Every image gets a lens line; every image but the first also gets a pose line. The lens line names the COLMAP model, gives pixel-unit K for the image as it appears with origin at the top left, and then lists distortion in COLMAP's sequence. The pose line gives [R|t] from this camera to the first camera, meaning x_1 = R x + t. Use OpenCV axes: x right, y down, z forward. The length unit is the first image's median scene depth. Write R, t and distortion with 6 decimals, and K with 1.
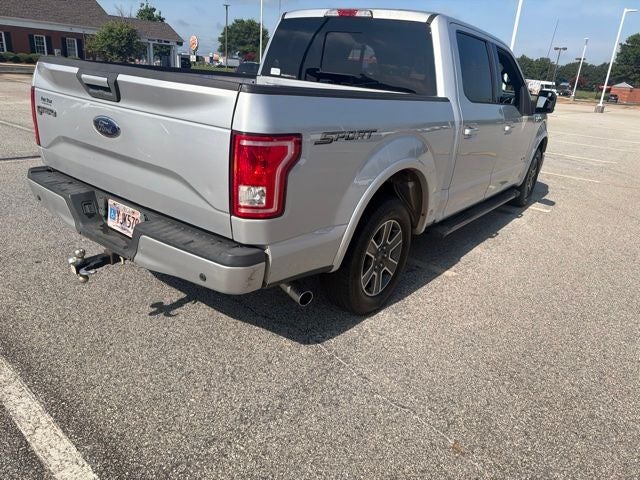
lens RADIAL K [[449.8, 0, 324.7], [0, 449.8, 233.6], [0, 0, 1]] dist [0.028613, -0.031841]
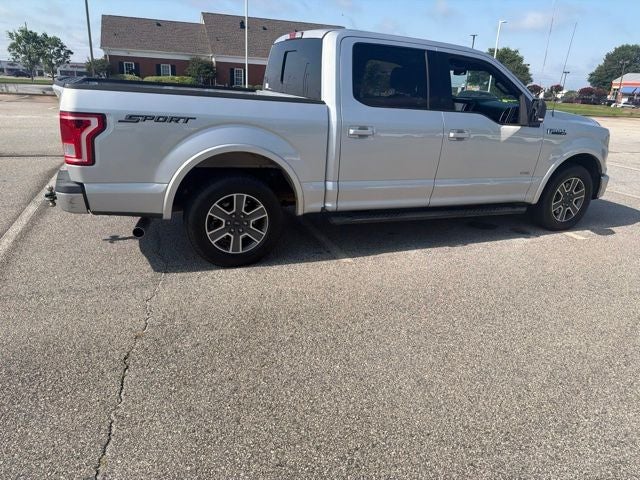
lens RADIAL K [[449.9, 0, 327.1], [0, 449.9, 238.4], [0, 0, 1]] dist [0.028233, -0.031000]
pose [[0.869841, 0.130734, -0.475695, 0.980452], [-0.154534, 0.987925, -0.011067, 0.071880], [0.468504, 0.083137, 0.879541, 0.006678]]
